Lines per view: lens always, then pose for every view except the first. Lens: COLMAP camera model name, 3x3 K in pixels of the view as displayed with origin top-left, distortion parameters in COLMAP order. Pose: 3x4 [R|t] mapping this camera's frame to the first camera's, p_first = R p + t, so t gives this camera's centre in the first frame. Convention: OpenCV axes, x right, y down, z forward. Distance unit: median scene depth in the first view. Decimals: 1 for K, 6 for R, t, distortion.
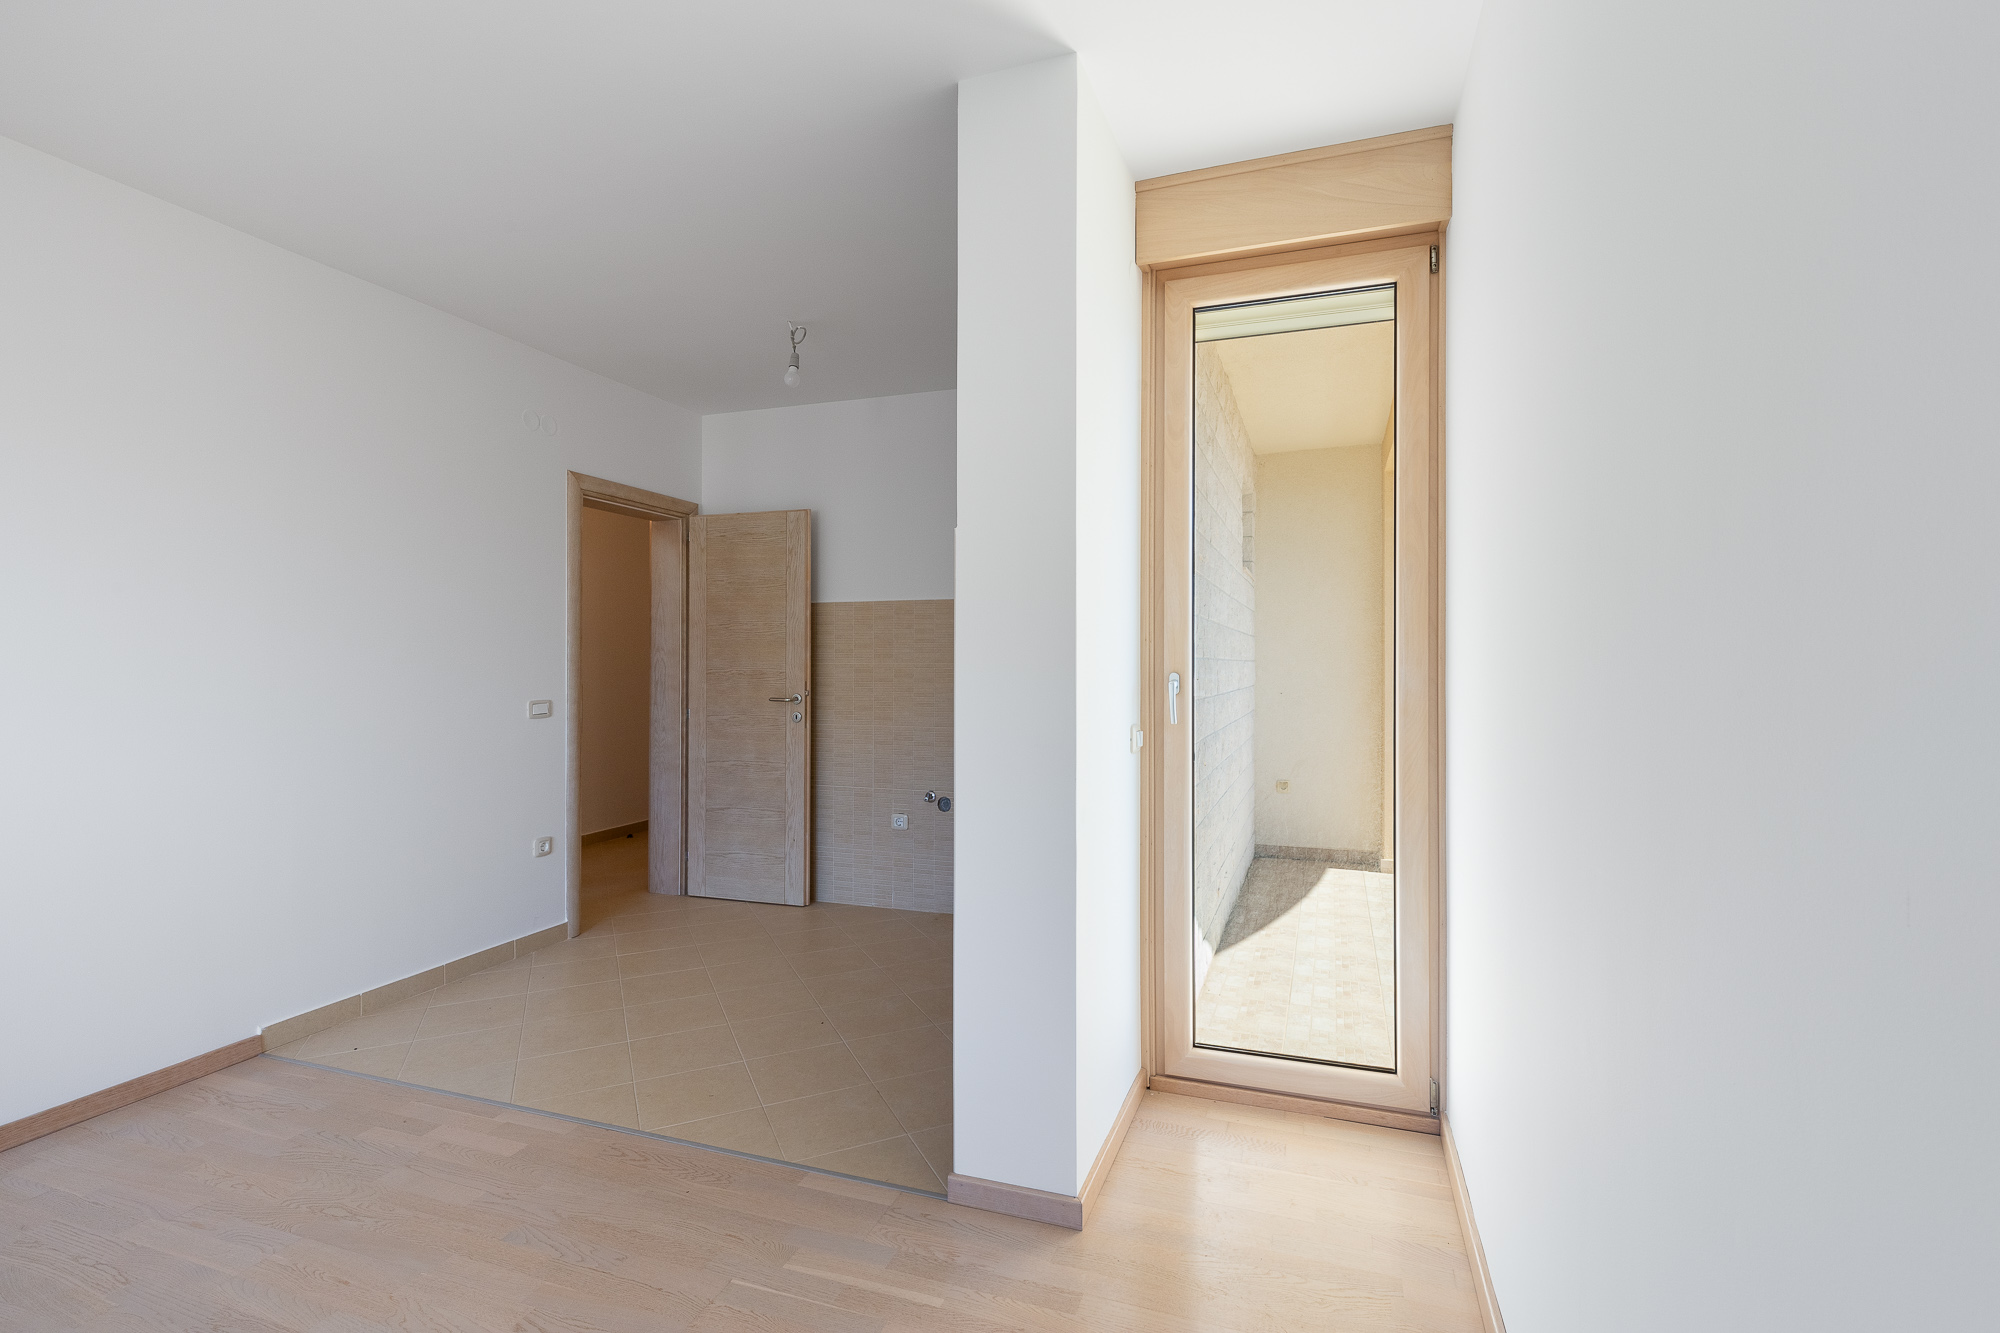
lens RADIAL K [[917.9, 0, 997.0], [0, 917.9, 662.5], [0, 0, 1]] dist [0.013776, -0.000451]
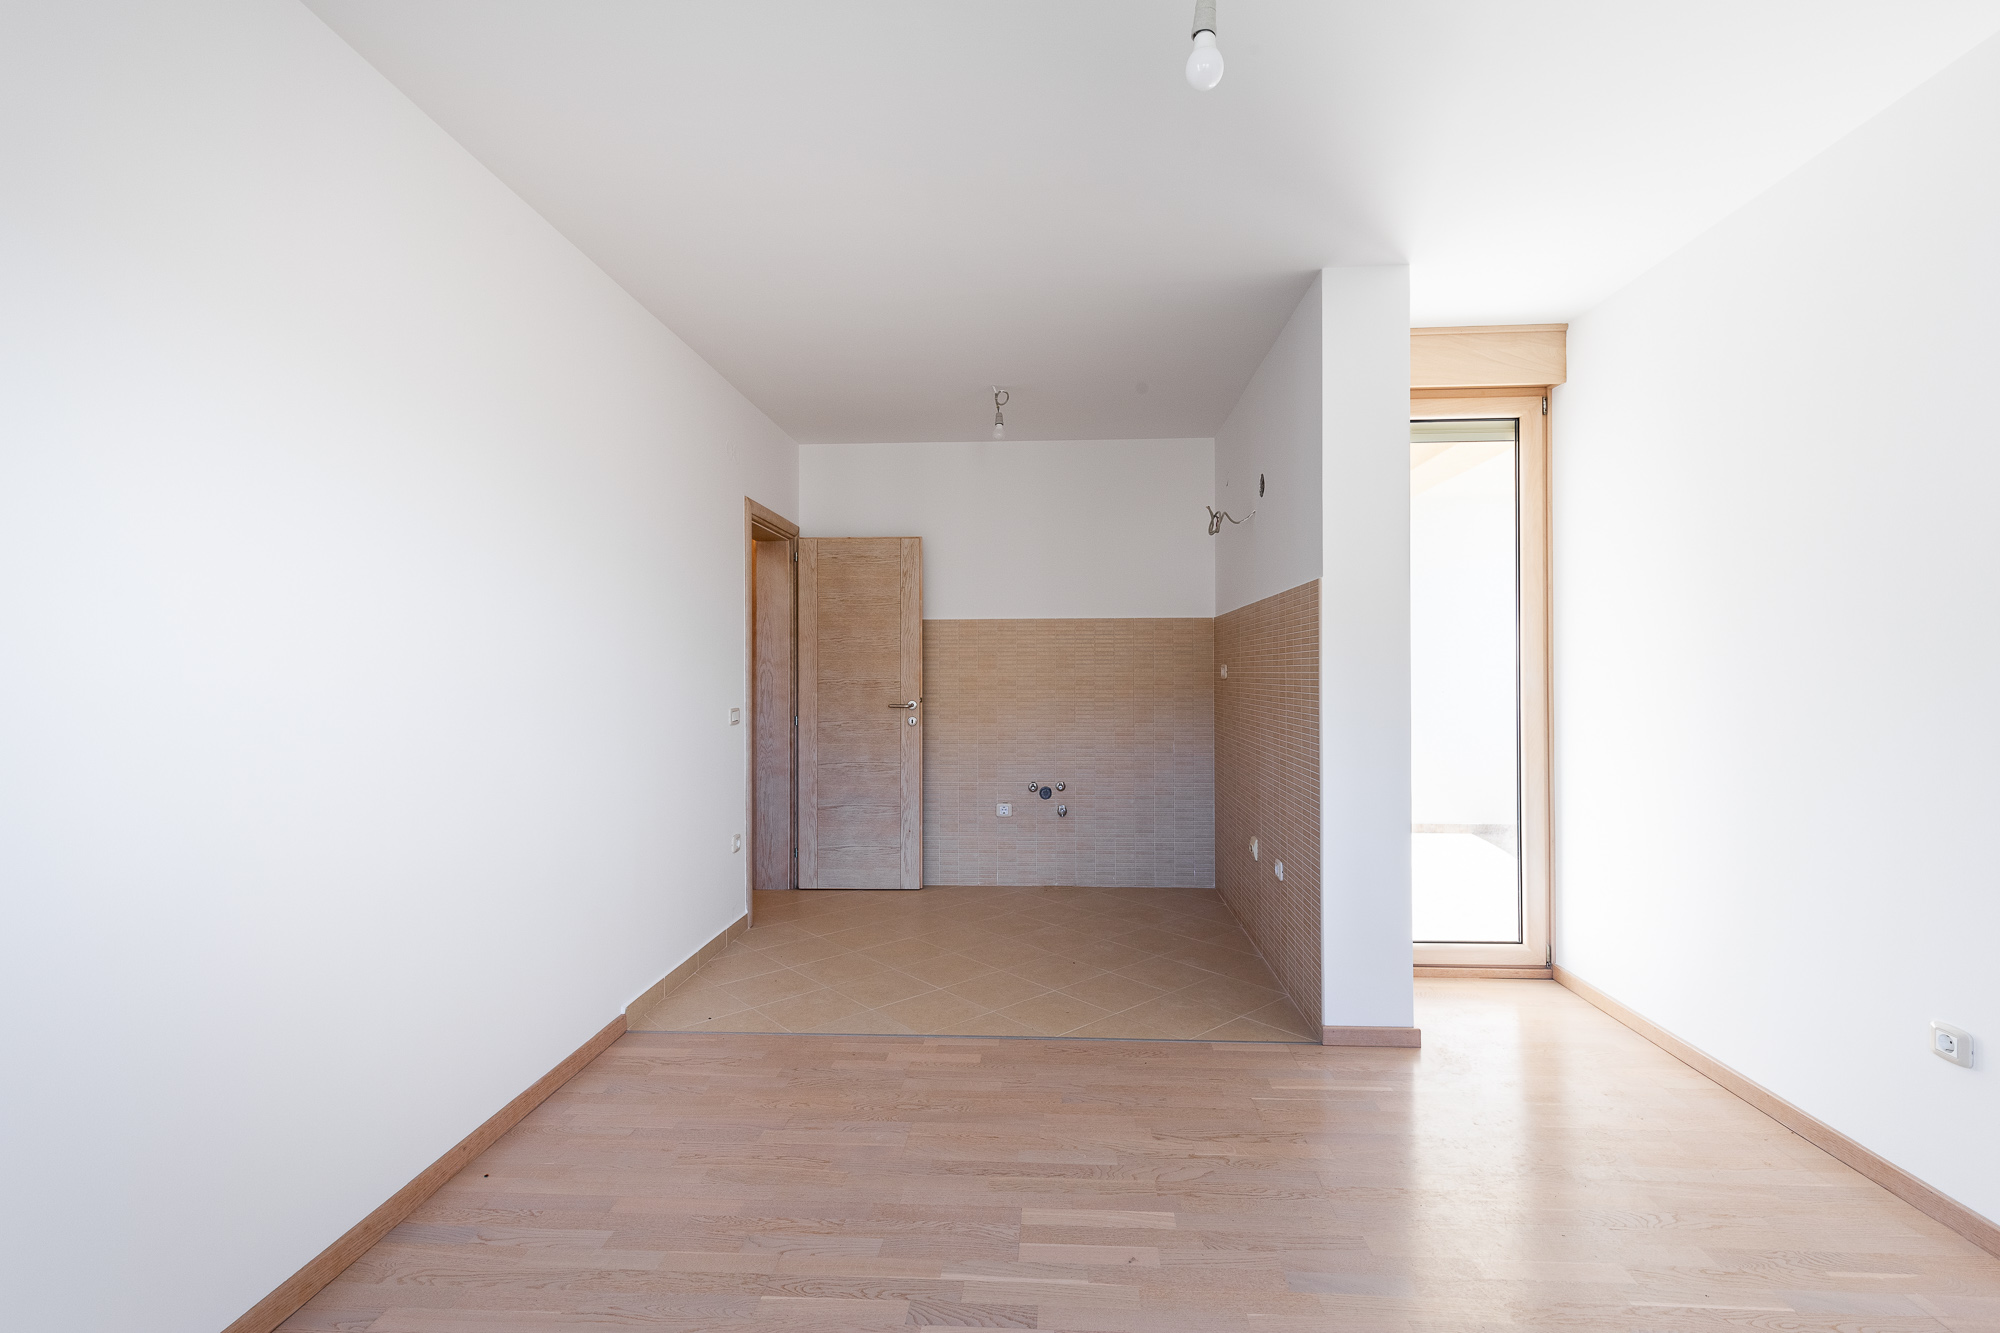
lens RADIAL K [[917.9, 0, 1007.7], [0, 917.9, 671.5], [0, 0, 1]] dist [0.013776, -0.000451]
pose [[0.959407, -0.003988, 0.281999, -0.418016], [0.004385, 0.999990, -0.000776, -0.000281], [-0.281993, 0.001981, 0.959414, -0.109712]]
